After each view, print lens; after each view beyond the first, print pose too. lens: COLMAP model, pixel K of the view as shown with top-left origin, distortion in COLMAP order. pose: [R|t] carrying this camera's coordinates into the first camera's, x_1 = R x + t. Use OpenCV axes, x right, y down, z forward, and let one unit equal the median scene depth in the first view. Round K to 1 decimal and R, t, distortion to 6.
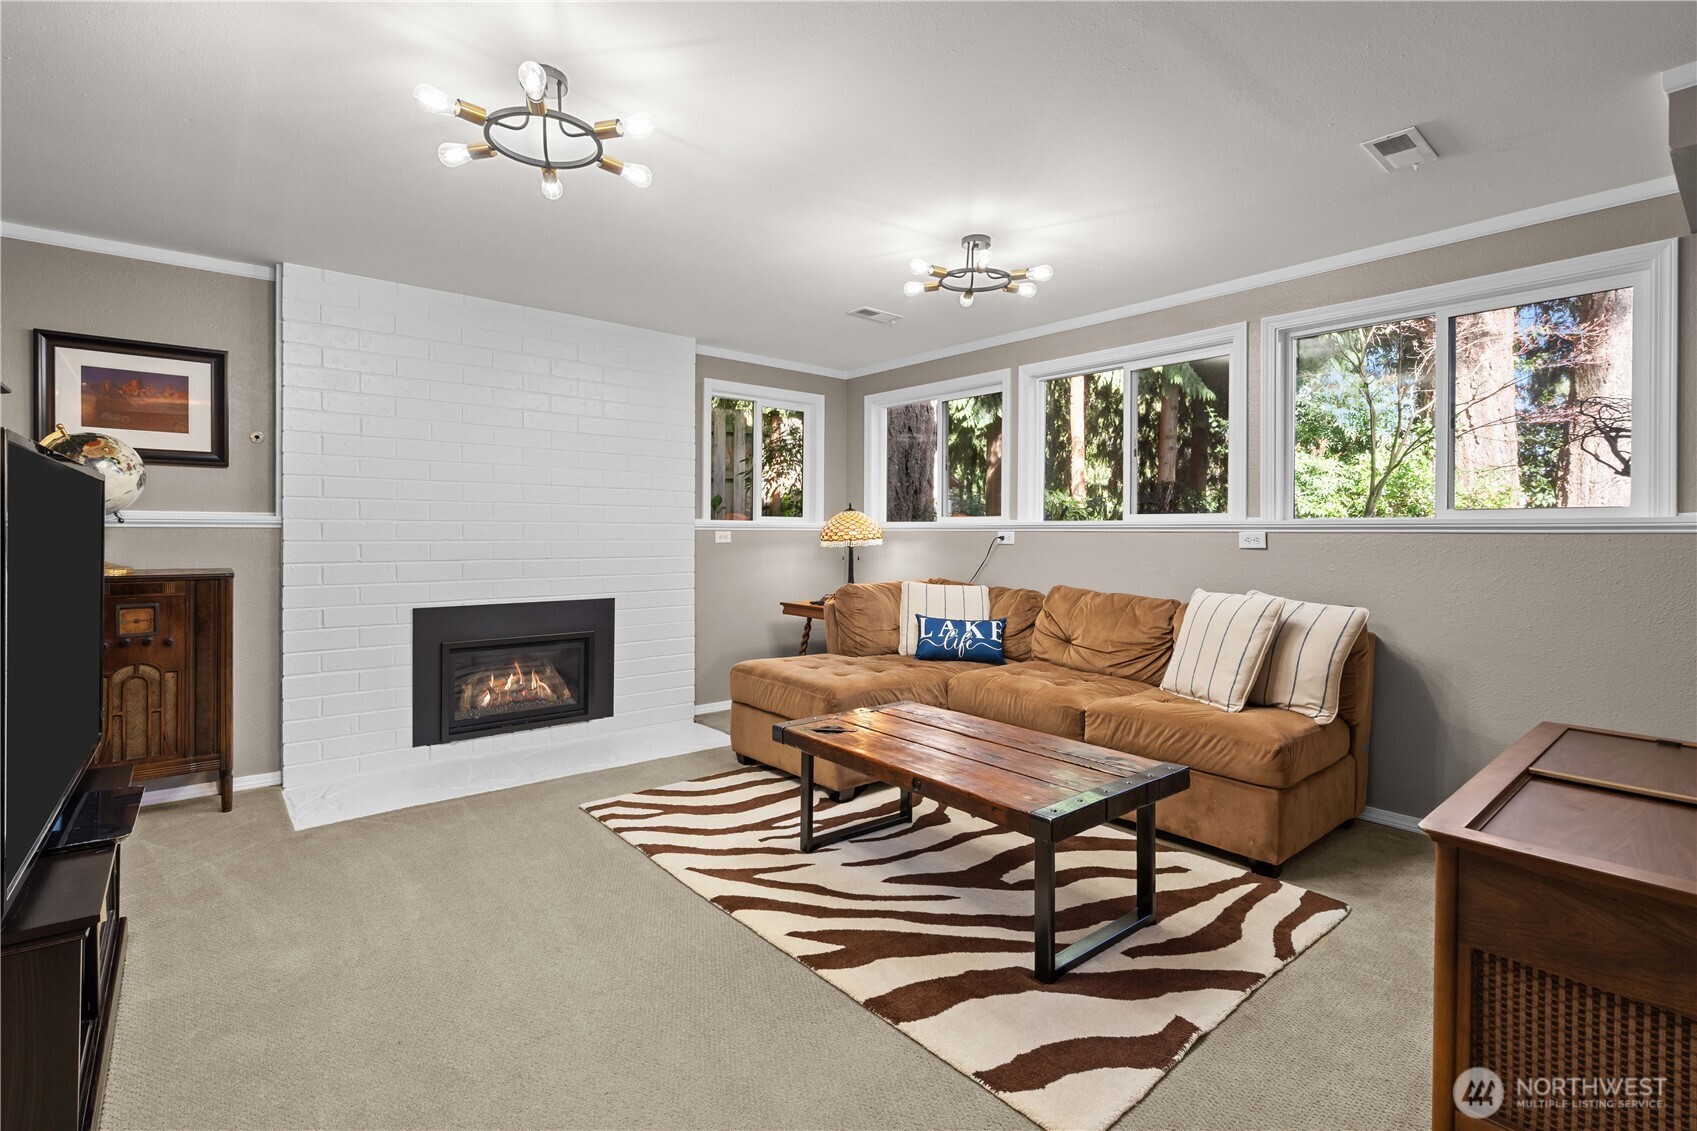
lens RADIAL K [[772.5, 0, 829.0], [0, 772.5, 535.7], [0, 0, 1]] dist [-0.007315, 0.003860]
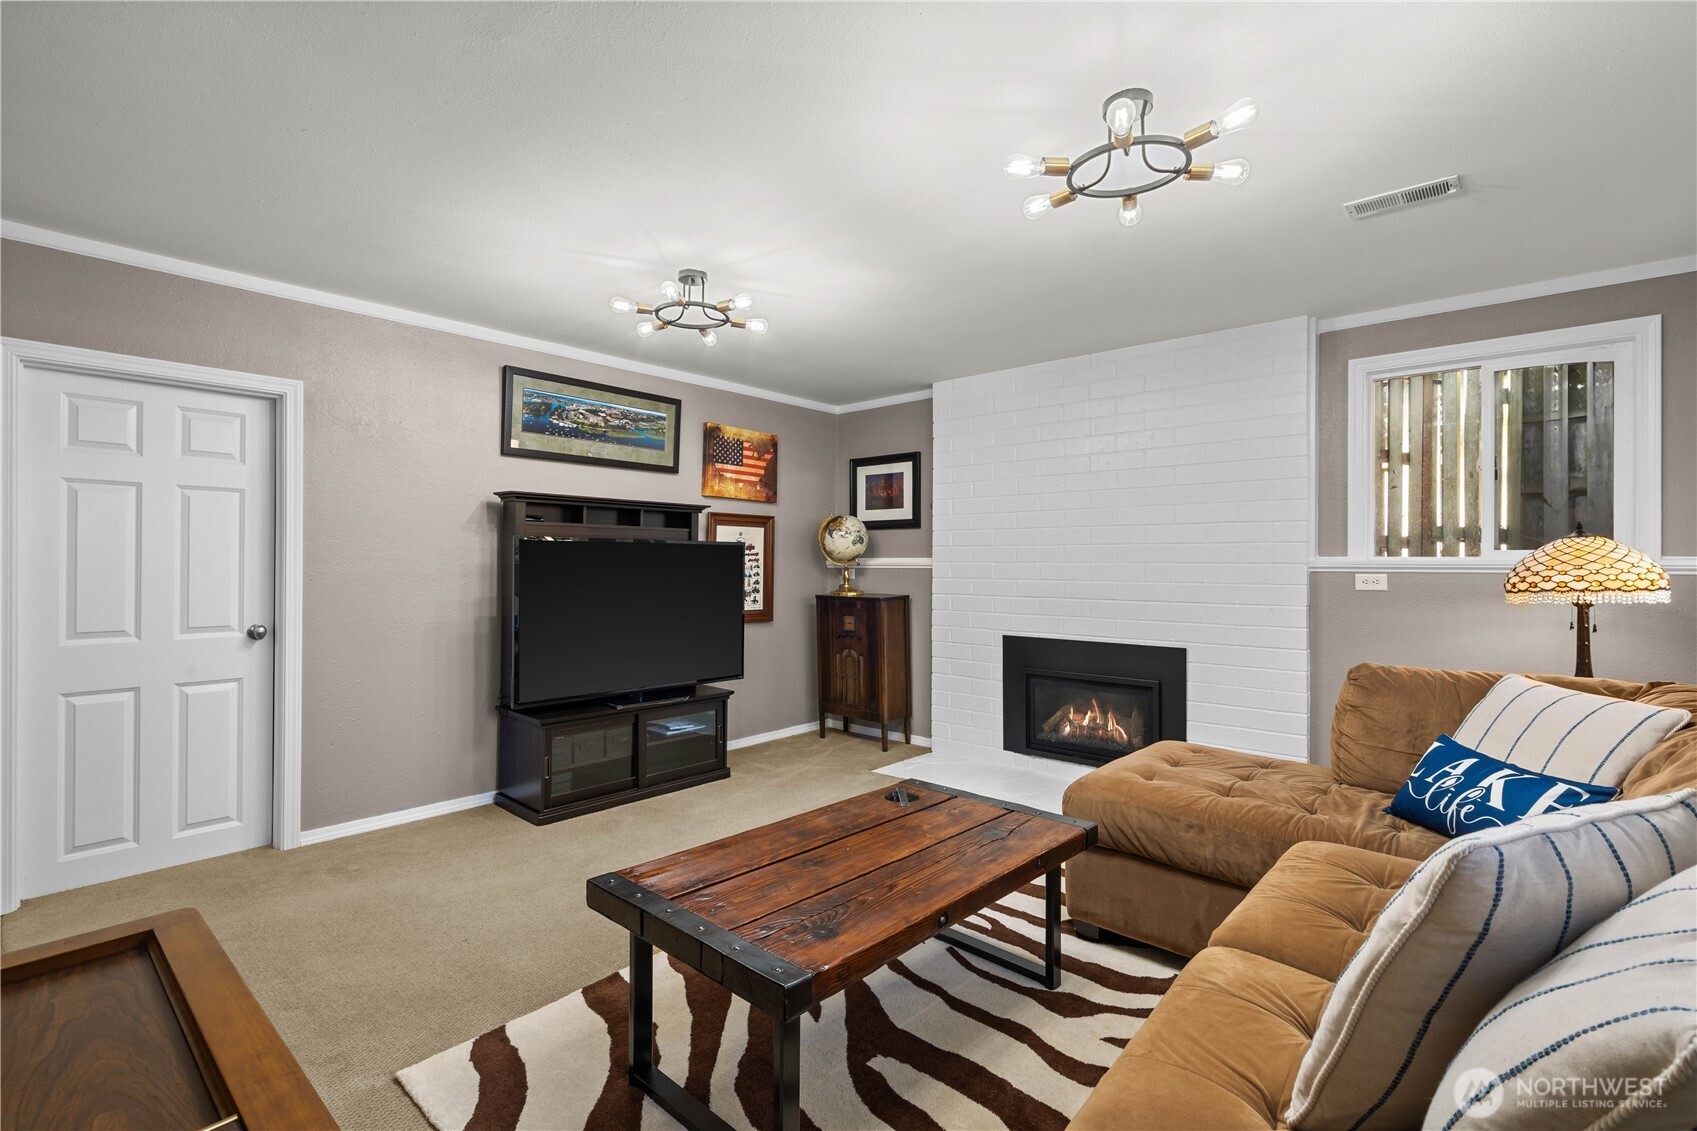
lens RADIAL K [[772.5, 0, 844.6], [0, 772.5, 562.8], [0, 0, 1]] dist [-0.007315, 0.003860]
pose [[0.151736, -0.007055, -0.988396, 0.684337], [-0.010554, 0.999906, -0.008758, -0.006912], [0.988365, 0.011760, 0.151648, 0.624929]]
